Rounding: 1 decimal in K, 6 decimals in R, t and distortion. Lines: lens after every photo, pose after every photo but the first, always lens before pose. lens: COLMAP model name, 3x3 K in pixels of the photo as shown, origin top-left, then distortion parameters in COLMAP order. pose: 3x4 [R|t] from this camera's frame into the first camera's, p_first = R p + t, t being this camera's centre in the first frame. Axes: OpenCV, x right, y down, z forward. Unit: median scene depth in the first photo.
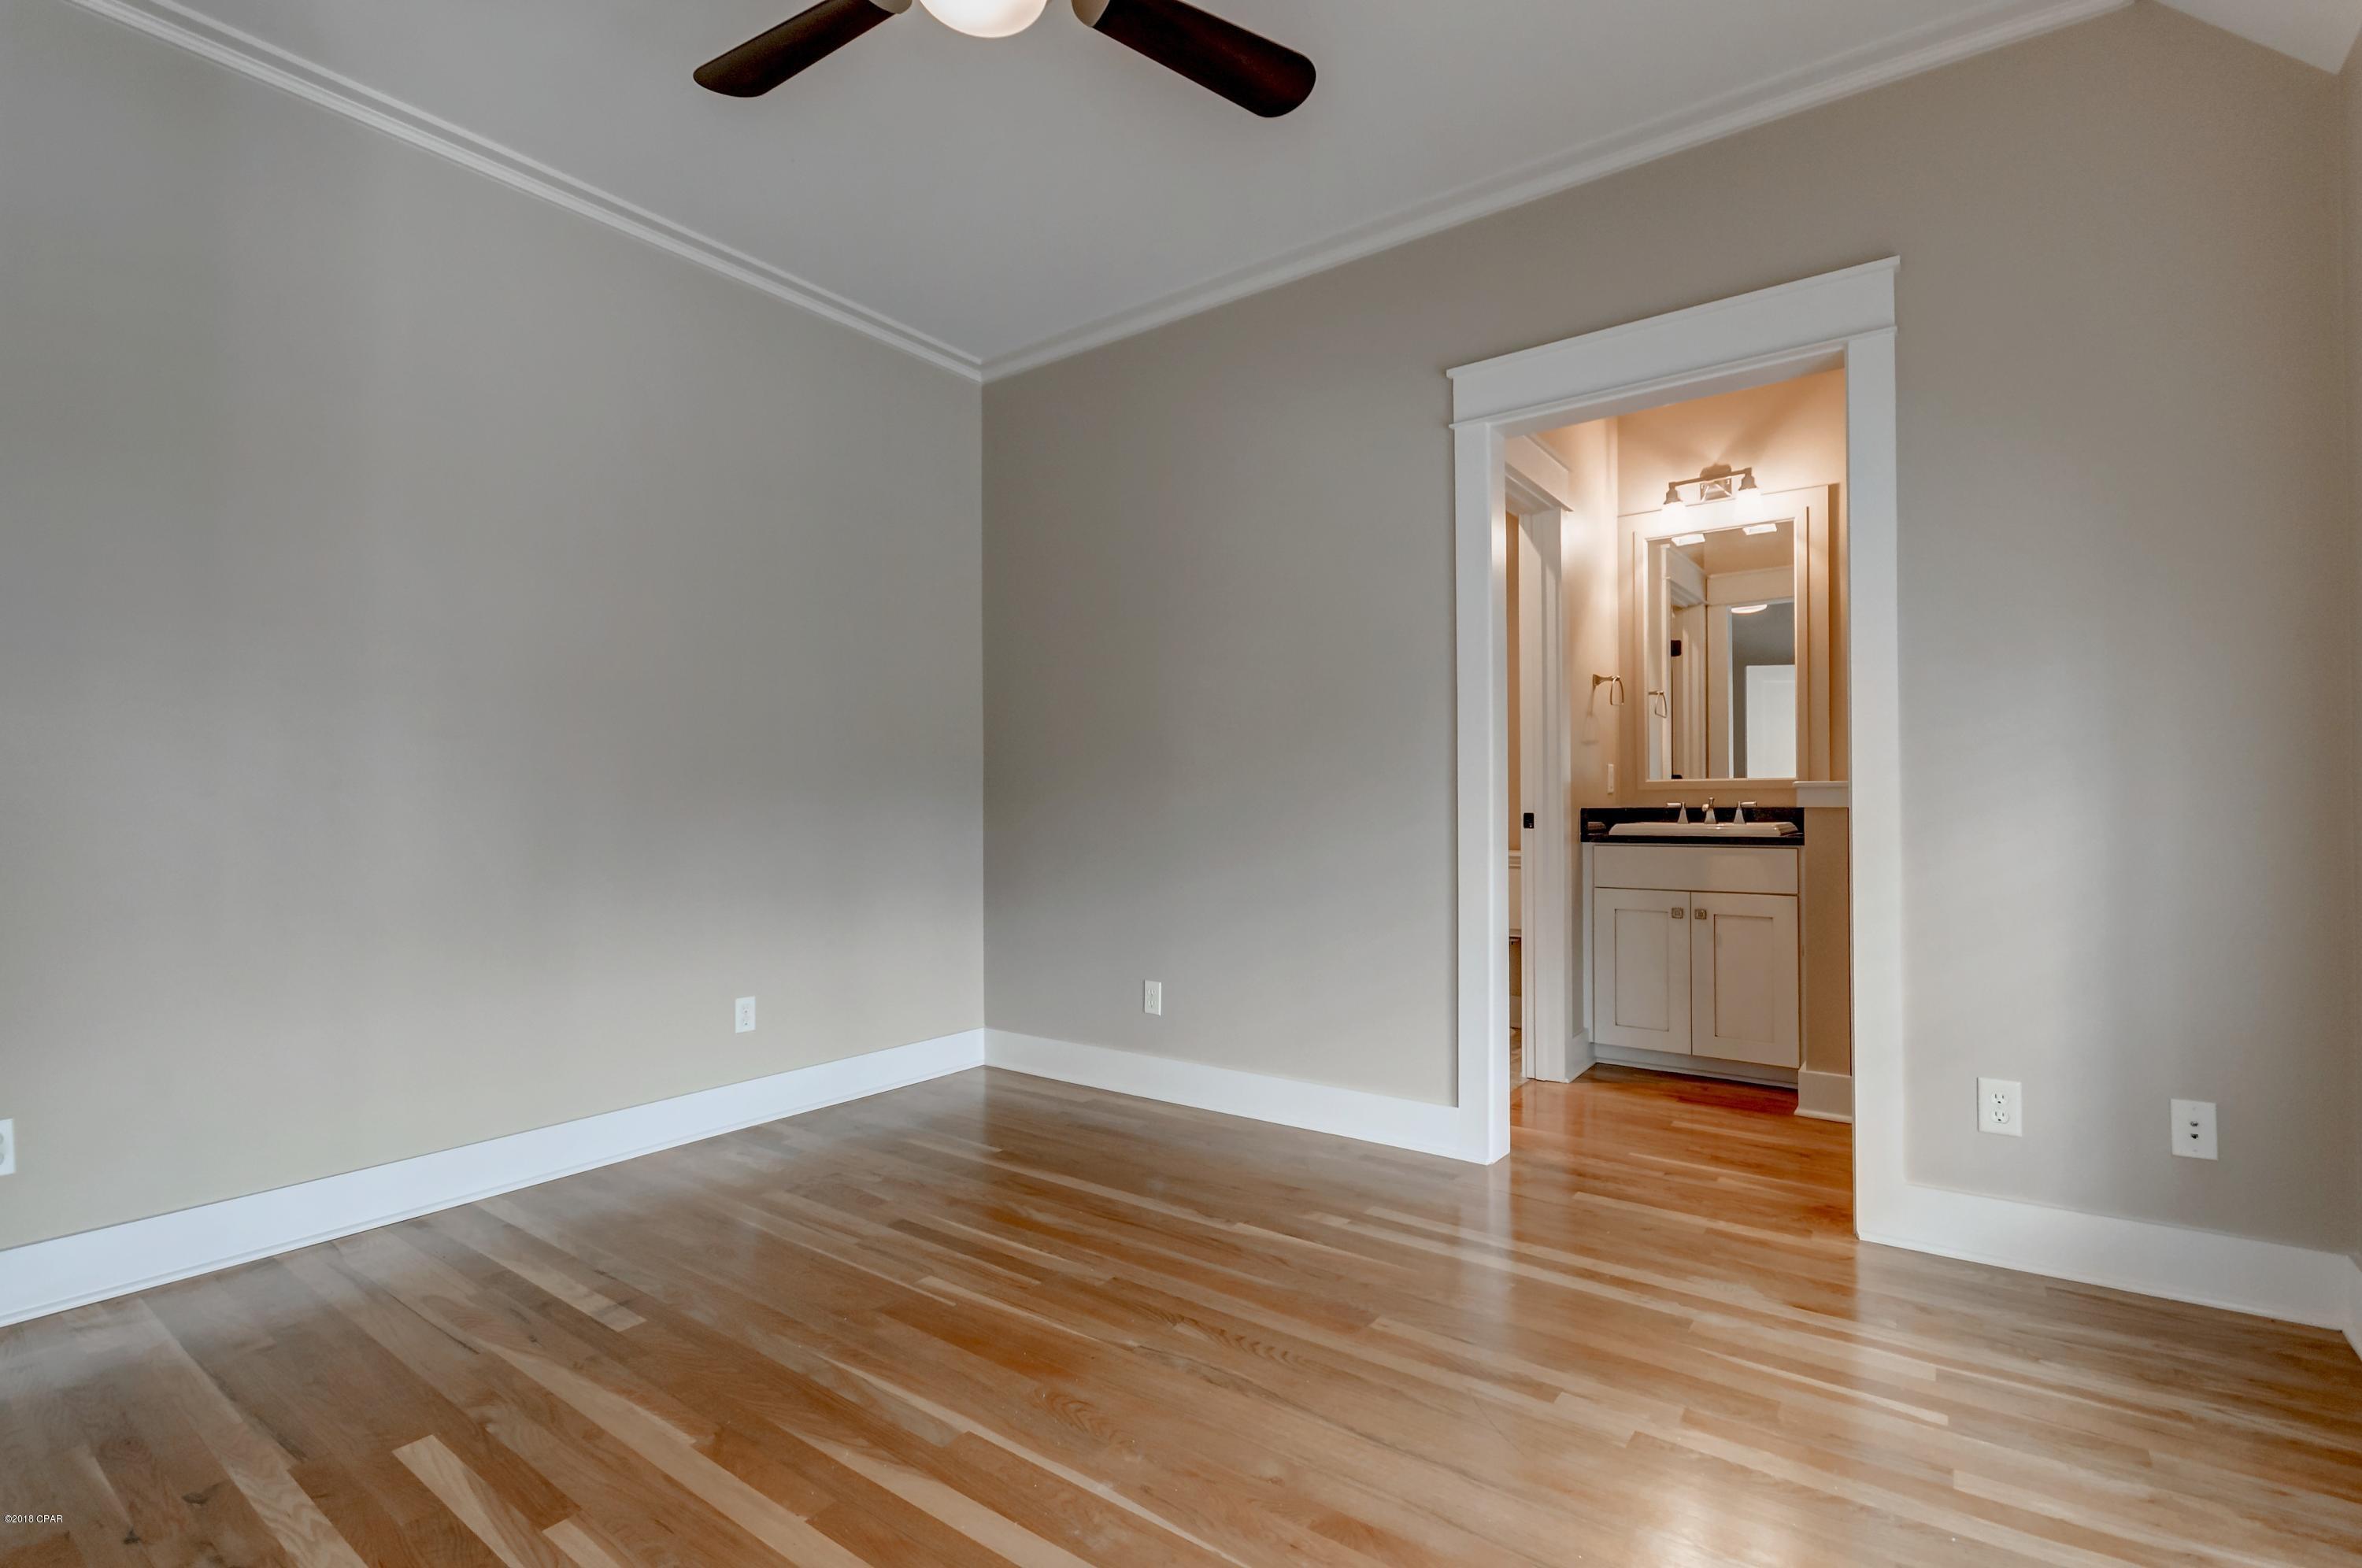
lens RADIAL K [[1093.0, 0, 1178.2], [0, 1093.0, 783.3], [0, 0, 1]] dist [0.000448, -0.000608]
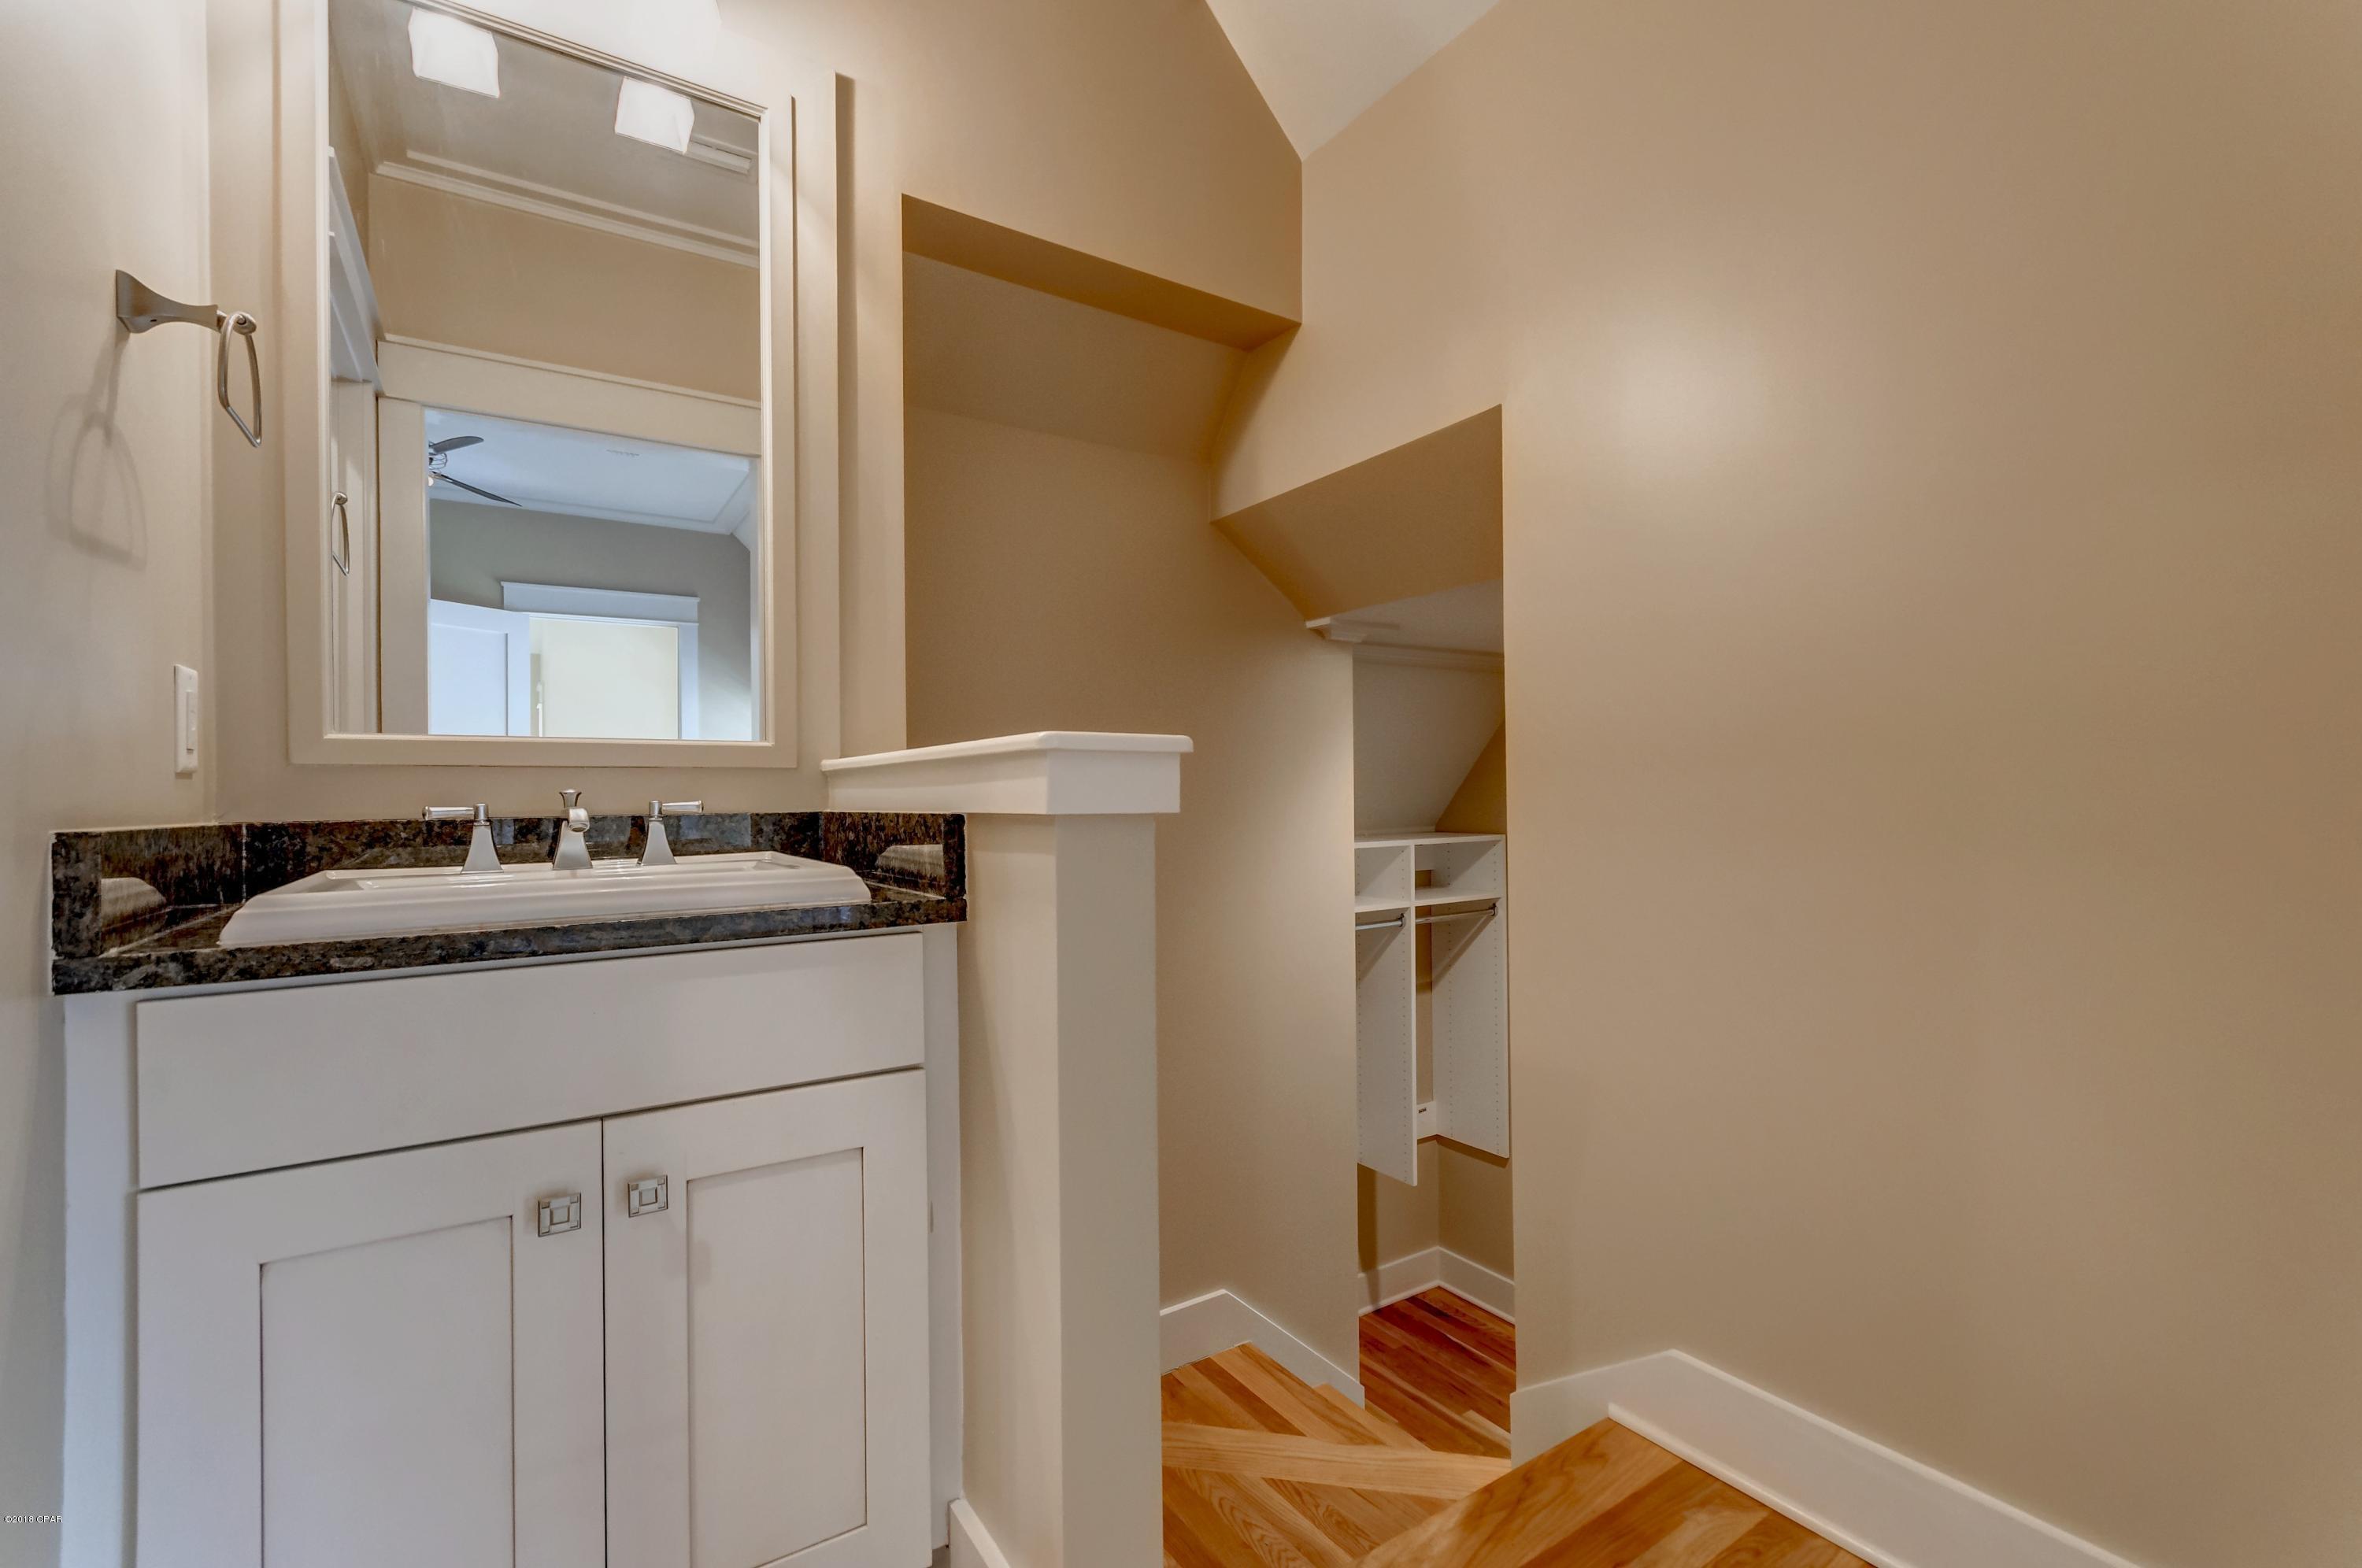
lens RADIAL K [[1031.0, 0, 1183.3], [0, 1031.0, 793.1], [0, 0, 1]] dist [0.002948, 0.000145]
pose [[0.337439, 0.010579, 0.941288, 0.262565], [-0.000196, 0.999938, -0.011168, 0.019231], [-0.941347, 0.003584, 0.337420, 0.745373]]
